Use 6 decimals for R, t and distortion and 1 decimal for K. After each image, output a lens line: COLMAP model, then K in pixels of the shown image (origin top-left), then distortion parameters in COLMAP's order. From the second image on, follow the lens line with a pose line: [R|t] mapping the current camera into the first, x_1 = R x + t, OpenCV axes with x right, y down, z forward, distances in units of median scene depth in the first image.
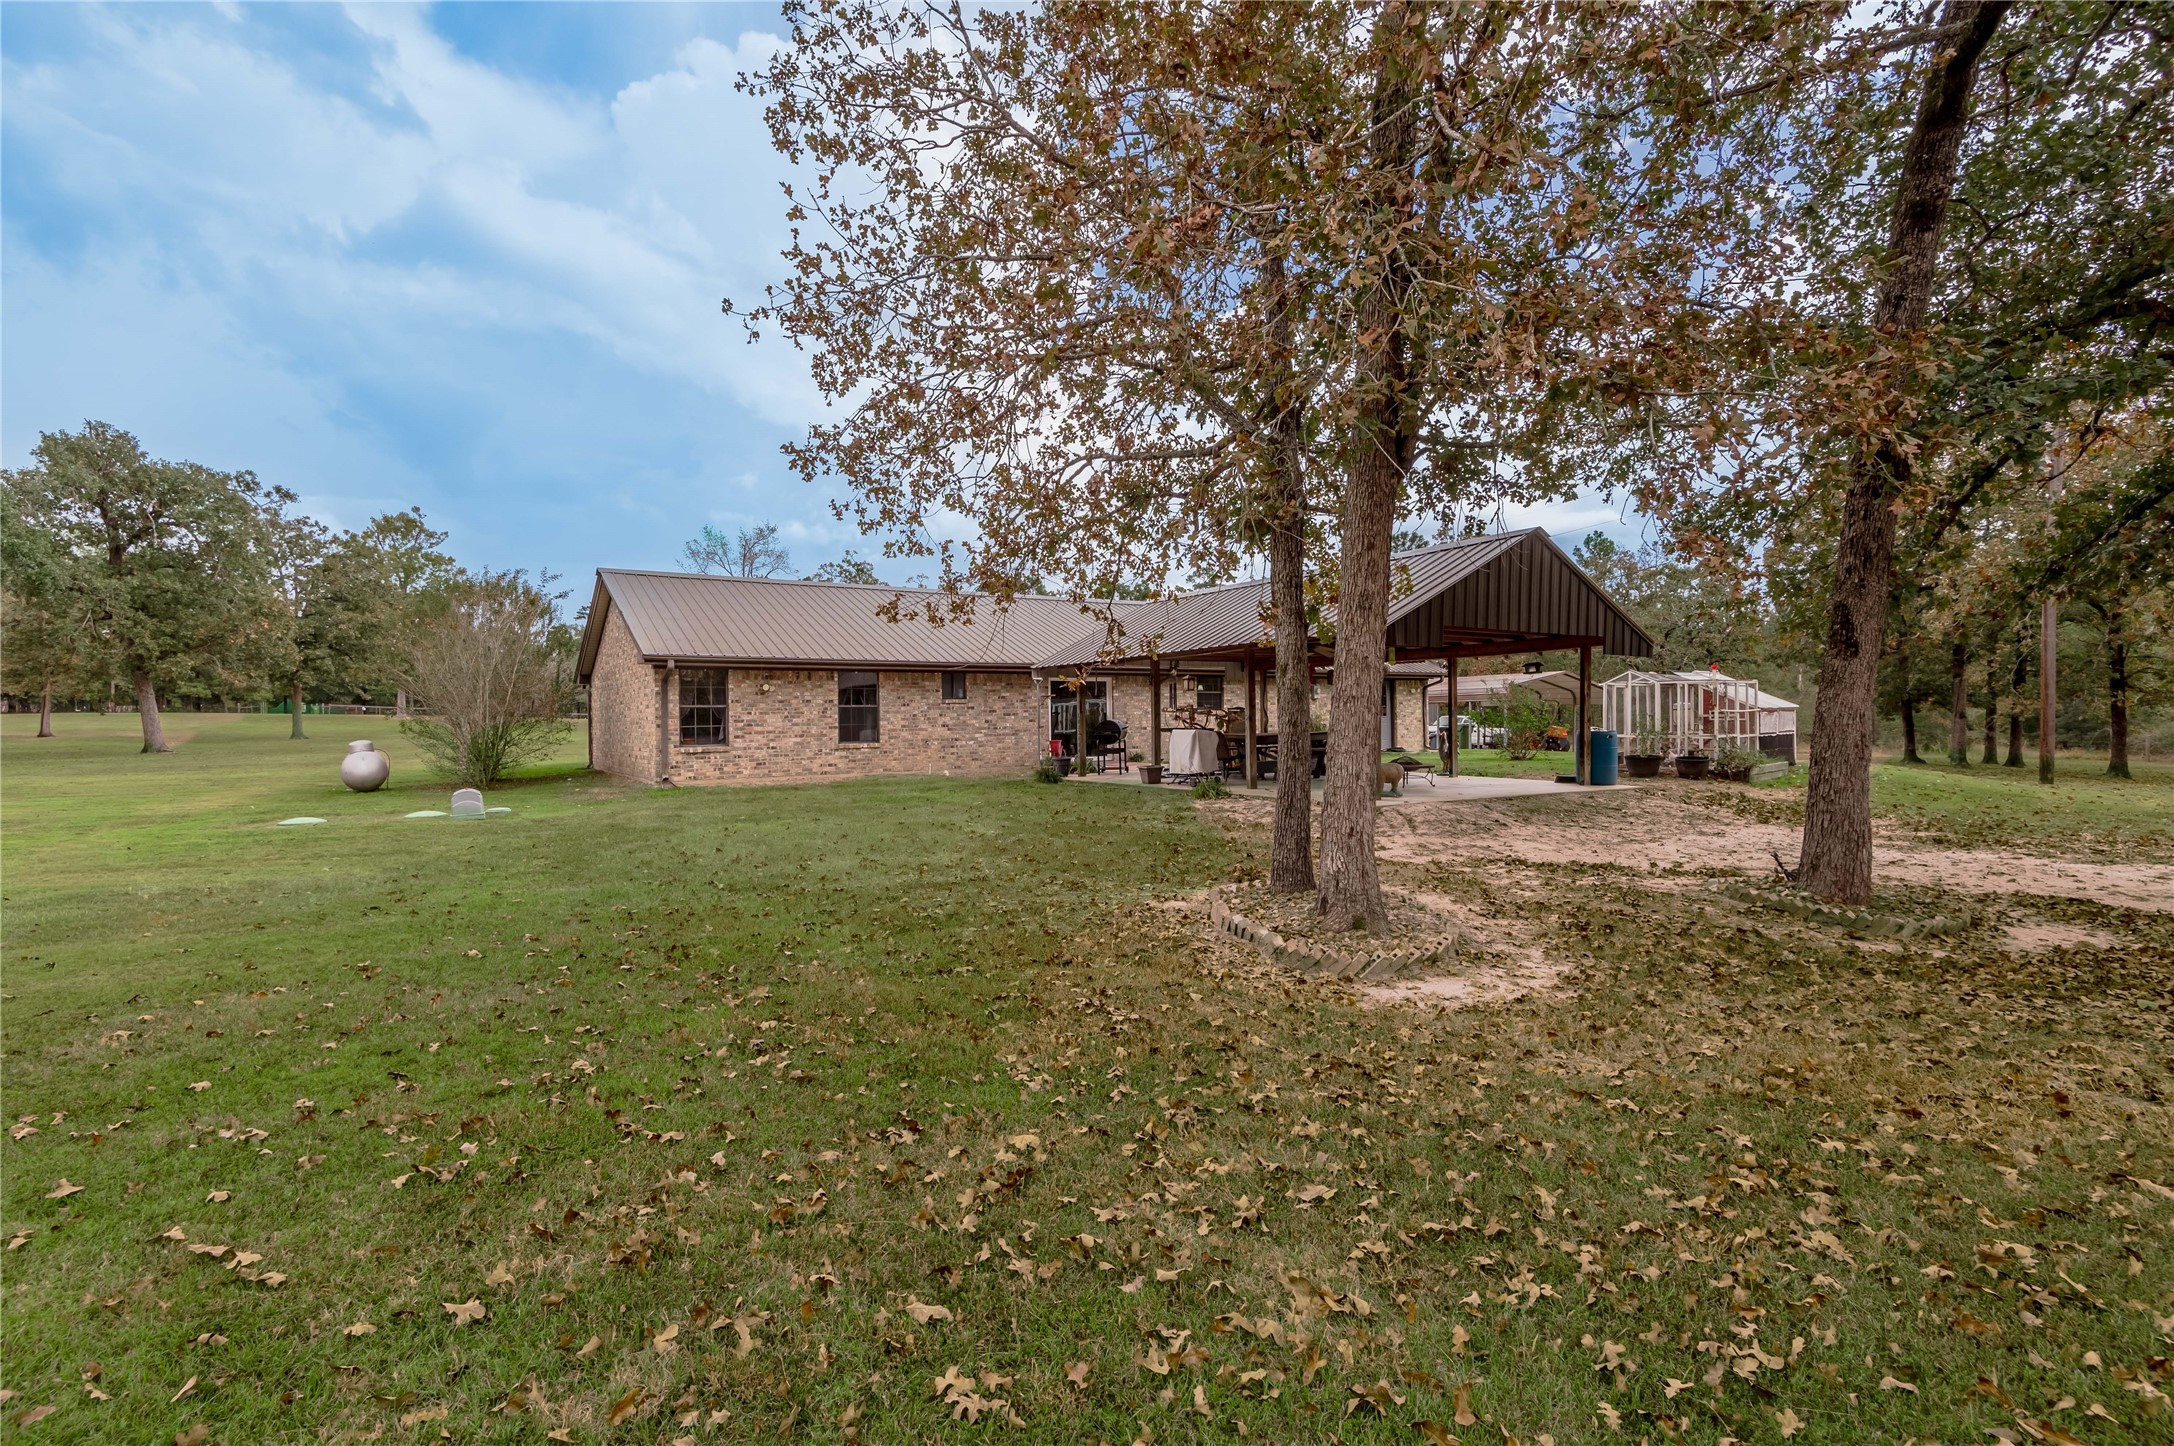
lens RADIAL K [[1009.5, 0, 1096.0], [0, 1009.5, 726.9], [0, 0, 1]] dist [0.022306, -0.014174]
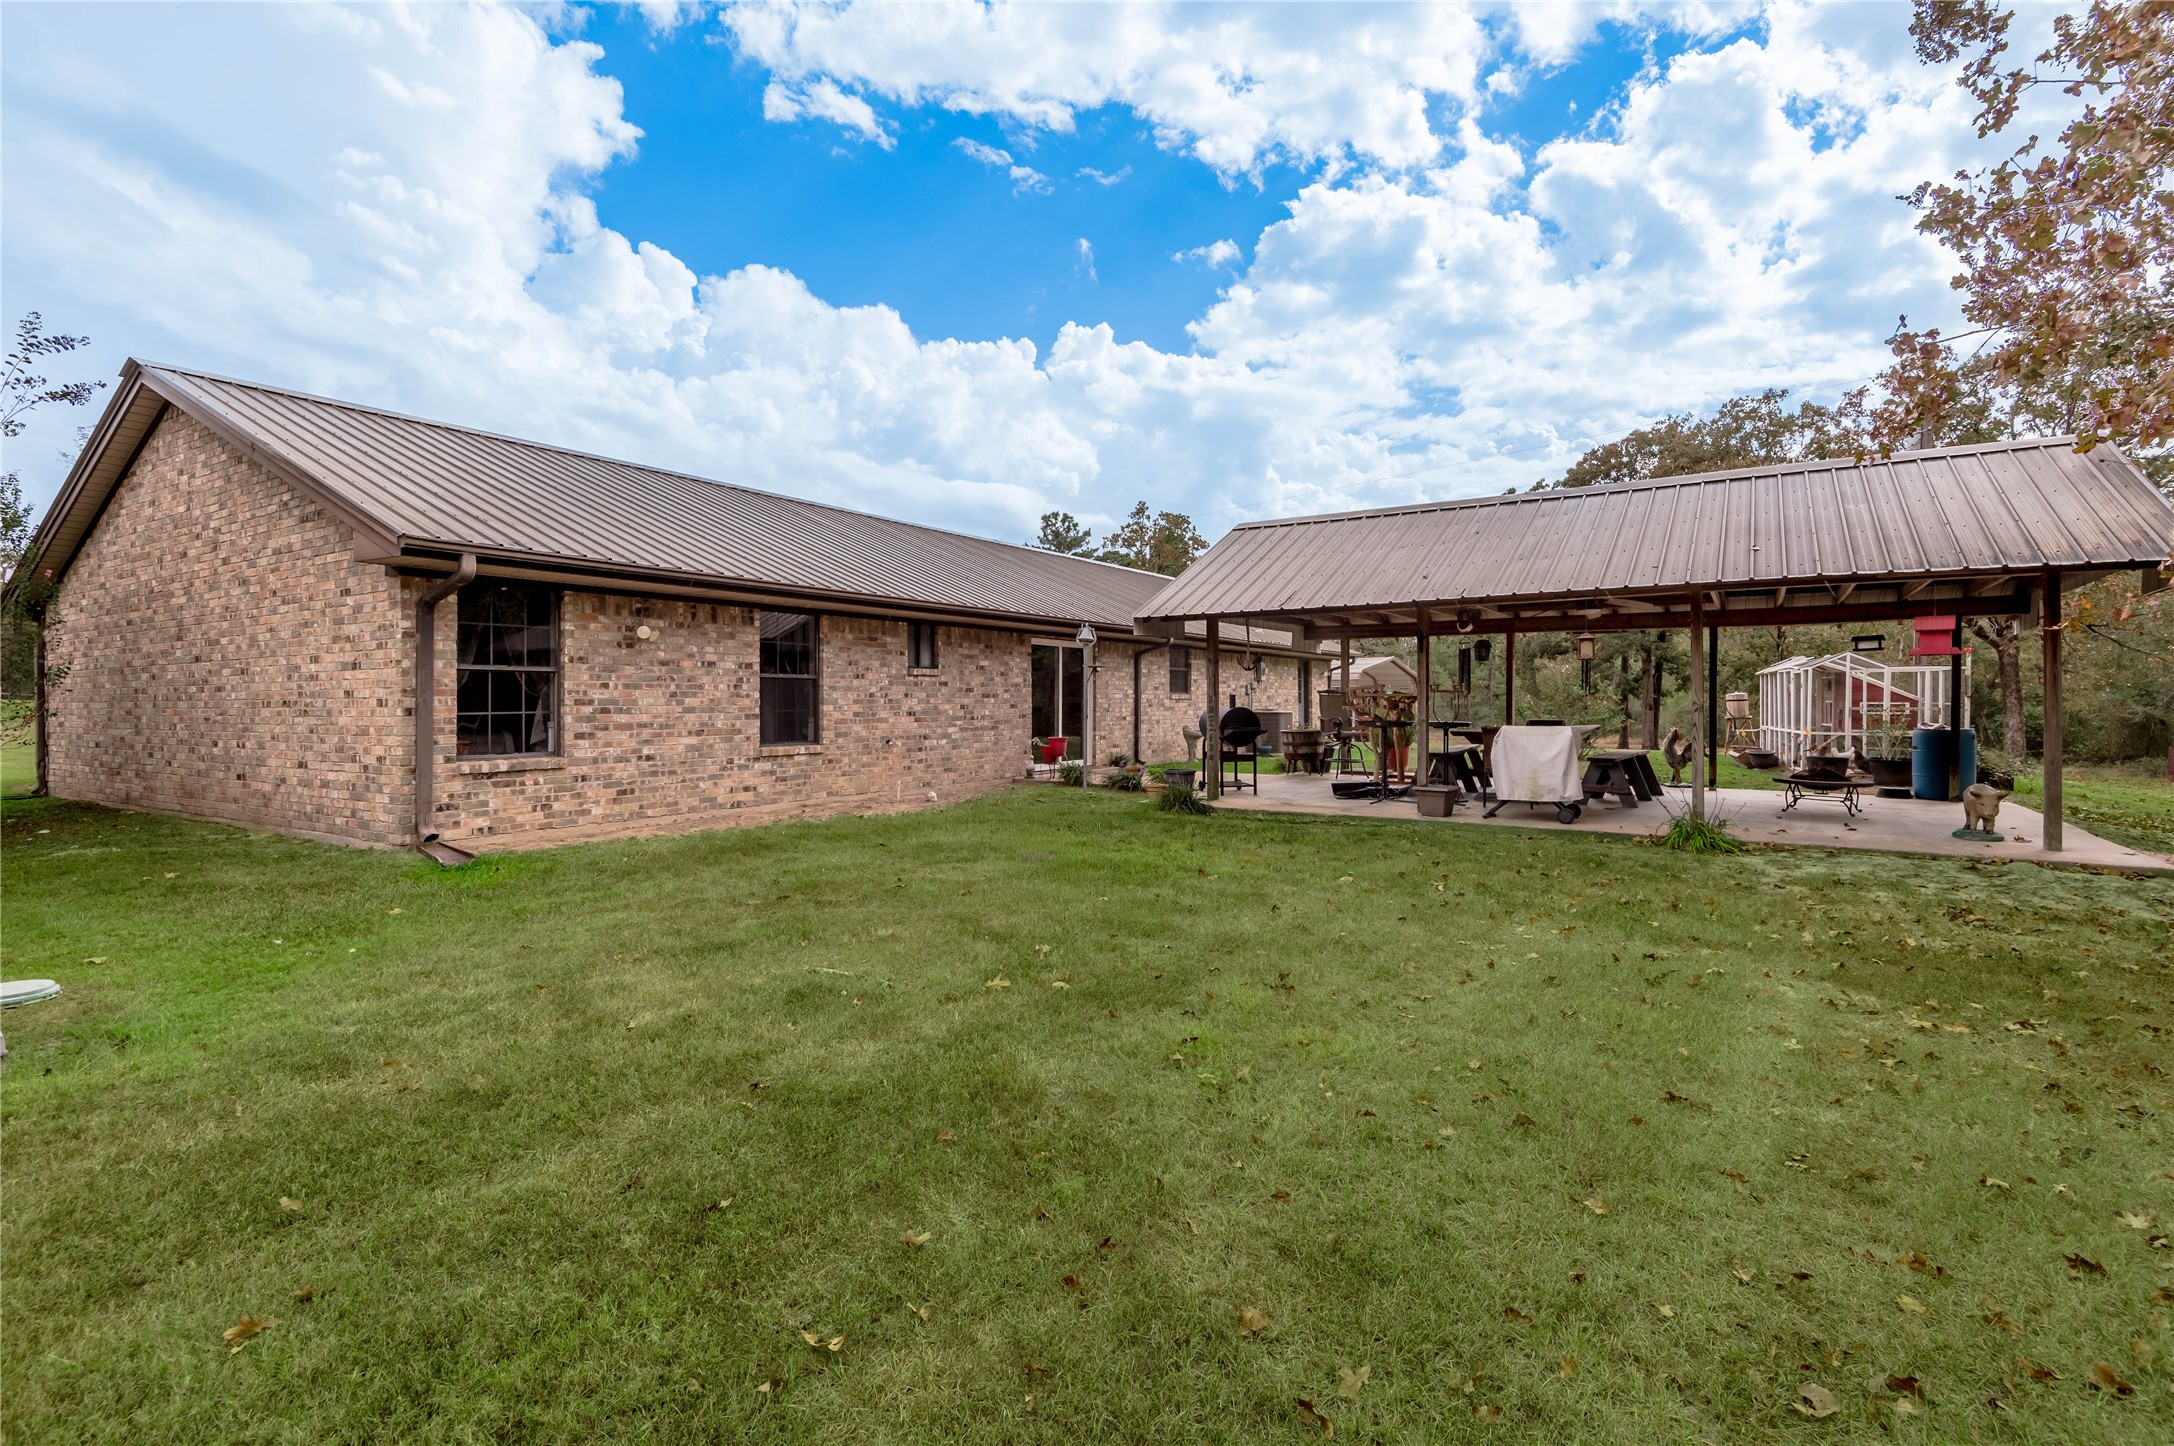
lens RADIAL K [[1009.5, 0, 1078.5], [0, 1009.5, 715.7], [0, 0, 1]] dist [0.022306, -0.014174]
pose [[0.923892, 0.005331, 0.382616, -0.313917], [-0.007127, 0.999969, 0.003278, -0.002655], [-0.382587, -0.005755, 0.923902, 0.469617]]
